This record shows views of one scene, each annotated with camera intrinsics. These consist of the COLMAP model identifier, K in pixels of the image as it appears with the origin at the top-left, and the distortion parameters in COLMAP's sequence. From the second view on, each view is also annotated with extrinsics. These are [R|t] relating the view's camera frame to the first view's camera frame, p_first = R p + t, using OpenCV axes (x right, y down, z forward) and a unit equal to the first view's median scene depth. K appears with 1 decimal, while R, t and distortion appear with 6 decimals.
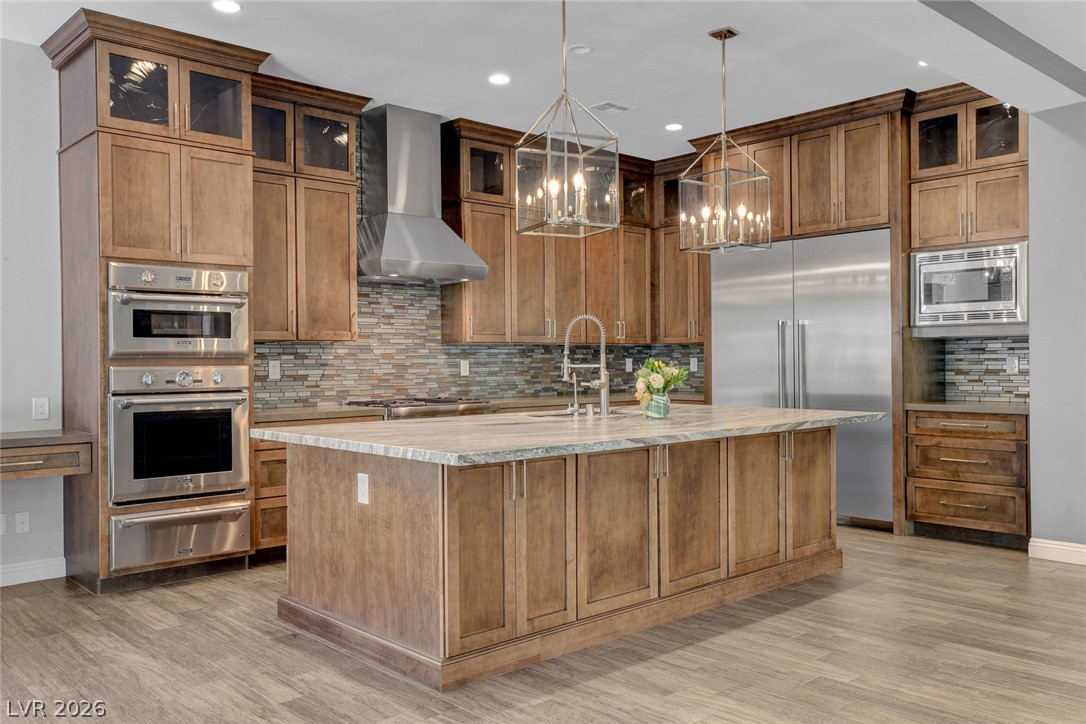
lens RADIAL K [[909.7, 0, 565.7], [0, 909.7, 373.7], [0, 0, 1]] dist [0.005058, 0.010417]
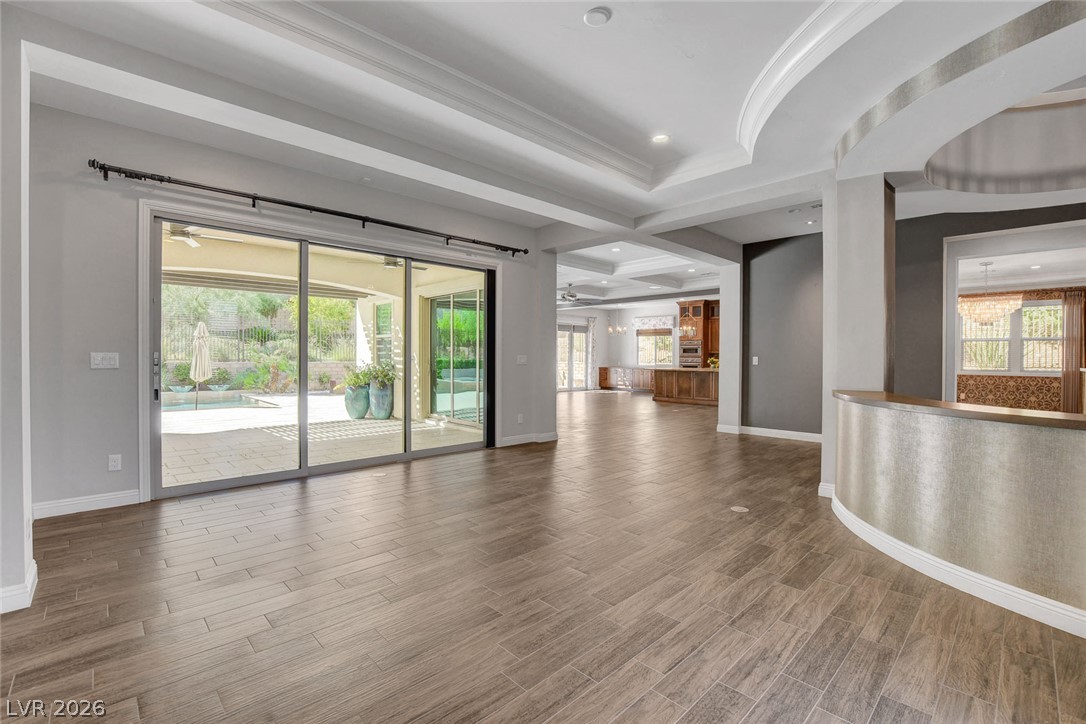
lens RADIAL K [[494.3, 0, 544.8], [0, 494.3, 360.5], [0, 0, 1]] dist [-0.033924, 0.004811]
pose [[0.035098, 0.013378, -0.999294, 2.693502], [-0.022609, 0.999665, 0.012589, -0.010558], [0.999128, 0.022152, 0.035389, -0.036008]]
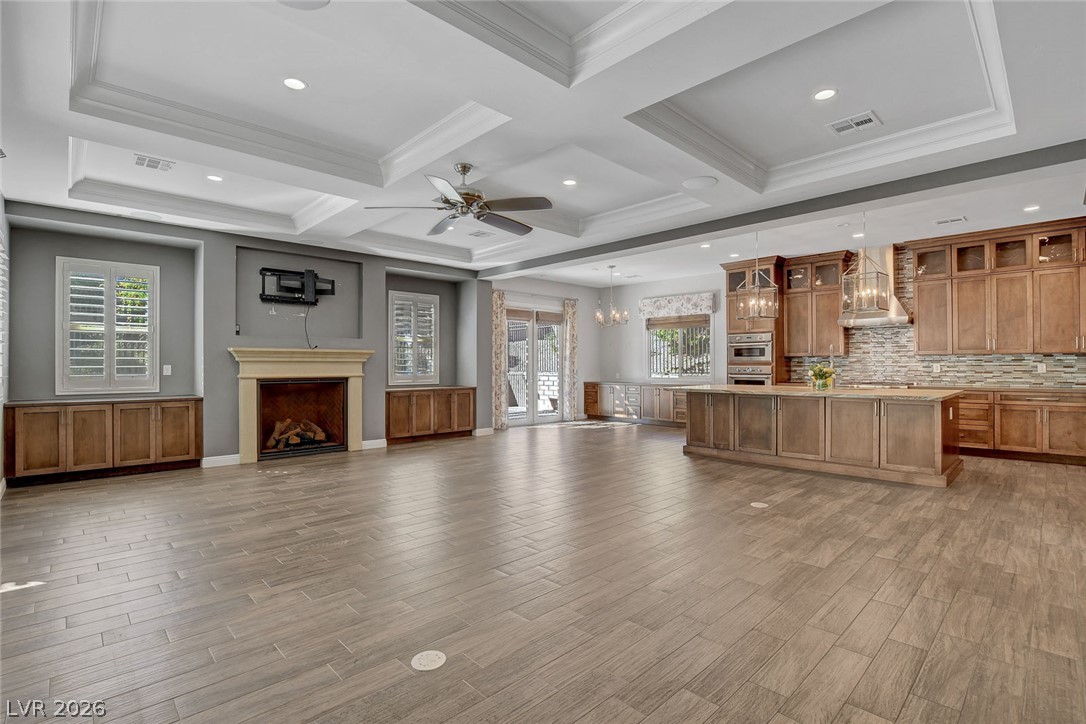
lens RADIAL K [[519.6, 0, 524.6], [0, 519.6, 373.7], [0, 0, 1]] dist [-0.025097, -0.000002]
pose [[-0.001199, 0.022172, -0.999753, 1.353919], [-0.011546, 0.999687, 0.022184, -0.011059], [0.999933, 0.011570, -0.000942, 0.236325]]
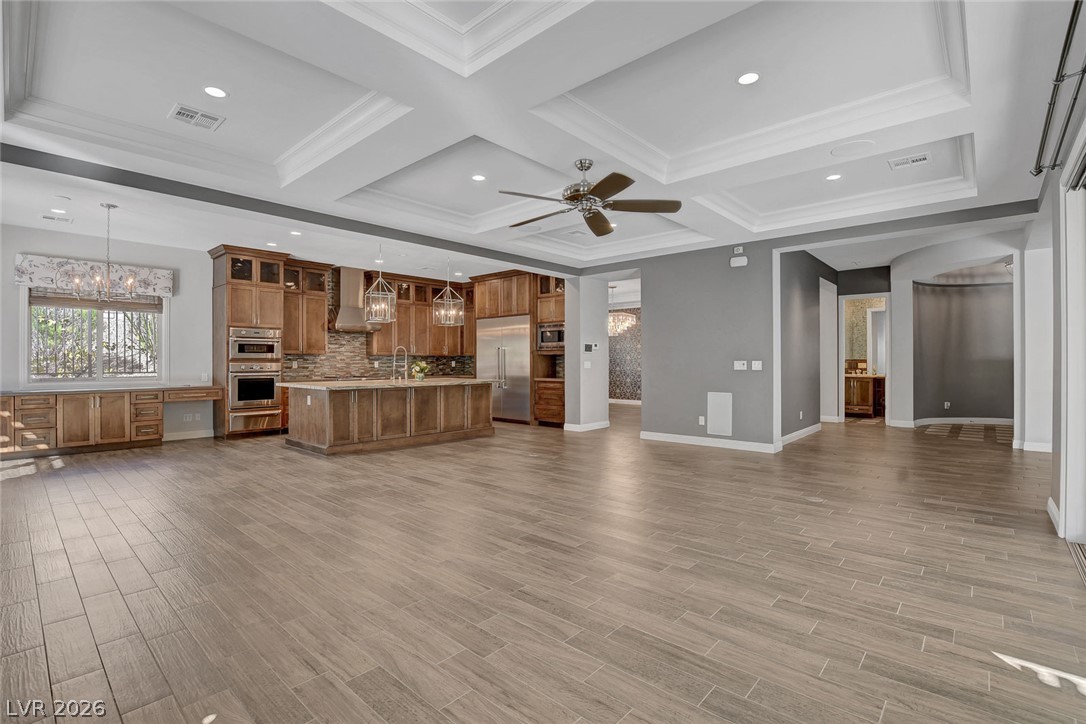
lens RADIAL K [[494.3, 0, 566.4], [0, 494.3, 367.2], [0, 0, 1]] dist [-0.033924, 0.004811]
pose [[0.992224, 0.005869, 0.124327, 0.368254], [-0.005203, 0.999970, -0.005684, 0.009745], [-0.124357, 0.004993, 0.992225, -0.668278]]
